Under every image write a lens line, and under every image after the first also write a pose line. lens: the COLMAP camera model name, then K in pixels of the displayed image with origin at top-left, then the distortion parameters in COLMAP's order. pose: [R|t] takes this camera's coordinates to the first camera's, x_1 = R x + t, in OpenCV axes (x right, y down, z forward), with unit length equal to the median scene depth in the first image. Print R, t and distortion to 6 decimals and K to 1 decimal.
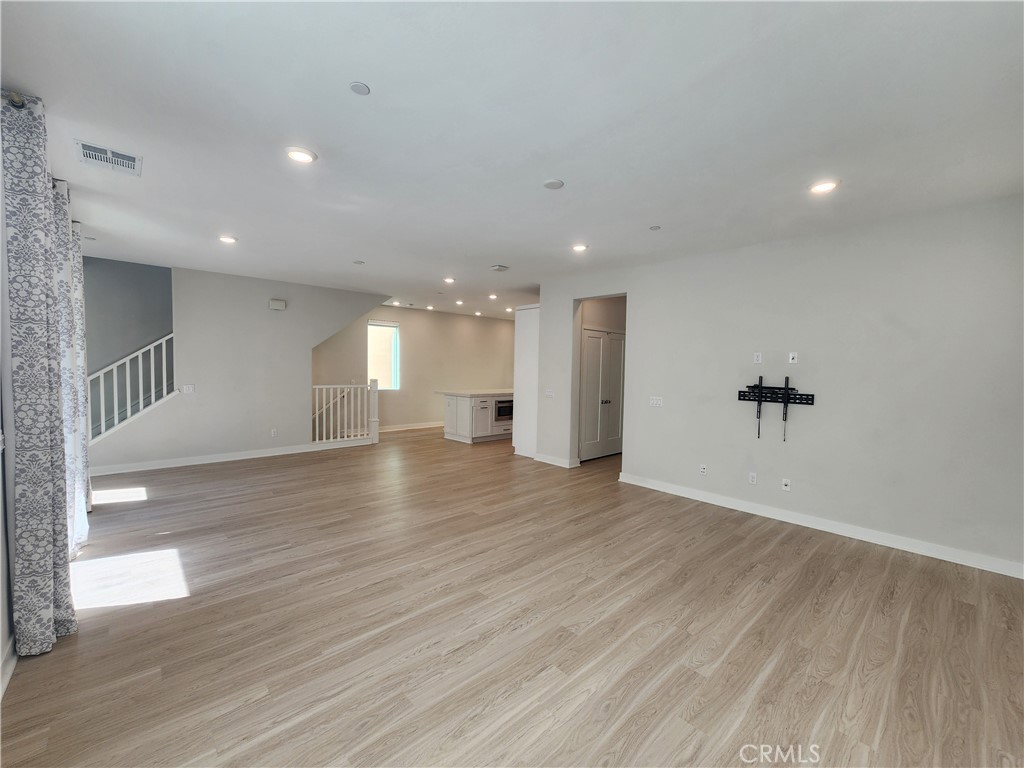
lens RADIAL K [[420.0, 0, 512.7], [0, 420.0, 390.4], [0, 0, 1]] dist [-0.000635, 0.000097]
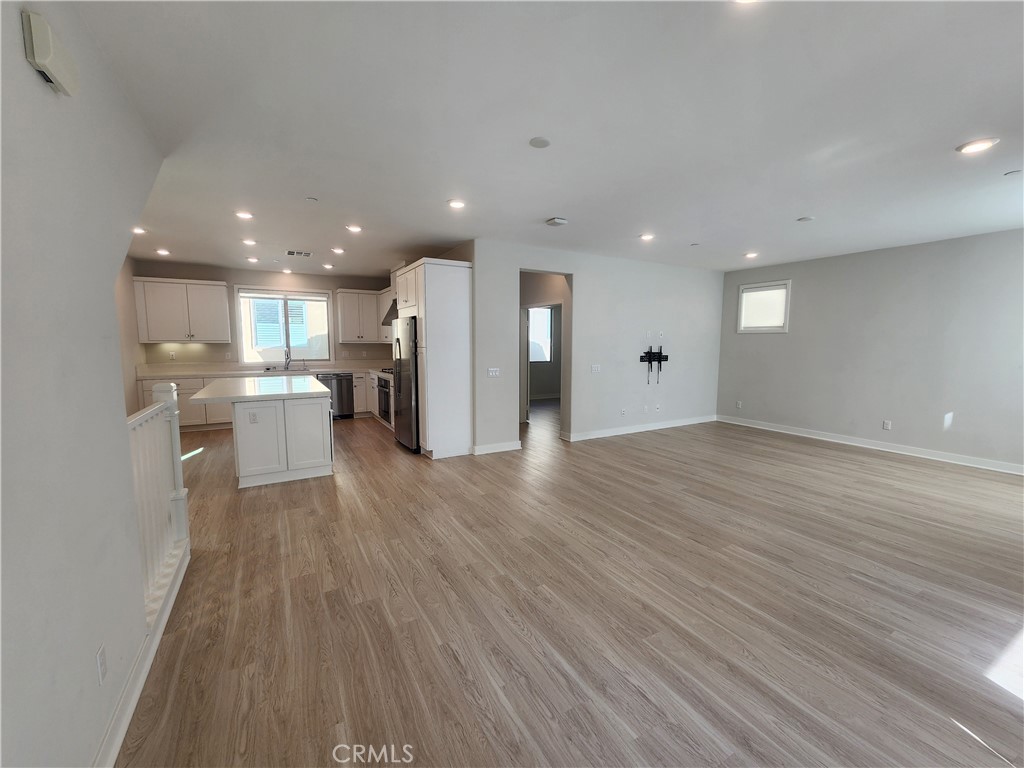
lens RADIAL K [[421.8, 0, 514.2], [0, 421.8, 383.6], [0, 0, 1]] dist [0.000666, 0.000726]
pose [[0.220341, -0.113341, 0.968816, -1.188596], [0.054615, 0.993102, 0.103760, -0.092340], [-0.973893, 0.030049, 0.225011, 1.213034]]
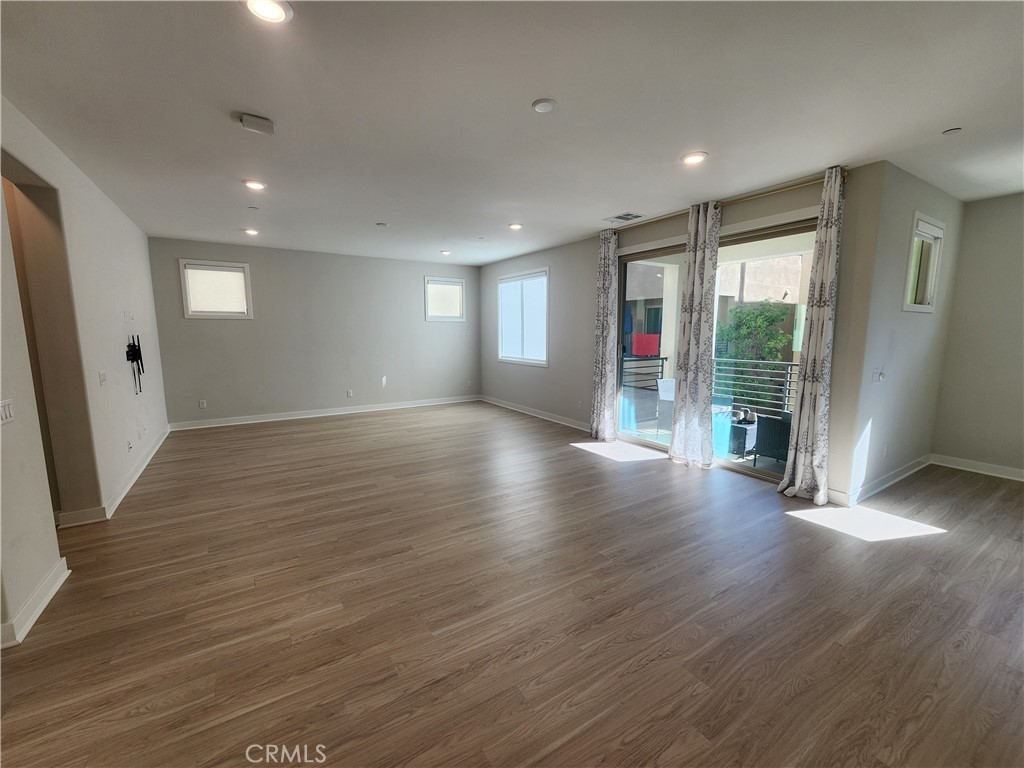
lens RADIAL K [[421.8, 0, 514.2], [0, 421.8, 383.6], [0, 0, 1]] dist [0.000666, 0.000726]
pose [[-0.984851, -0.039008, 0.168956, -0.558058], [-0.007646, 0.983189, 0.182428, -0.120922], [-0.173232, 0.178373, -0.968594, 1.977210]]
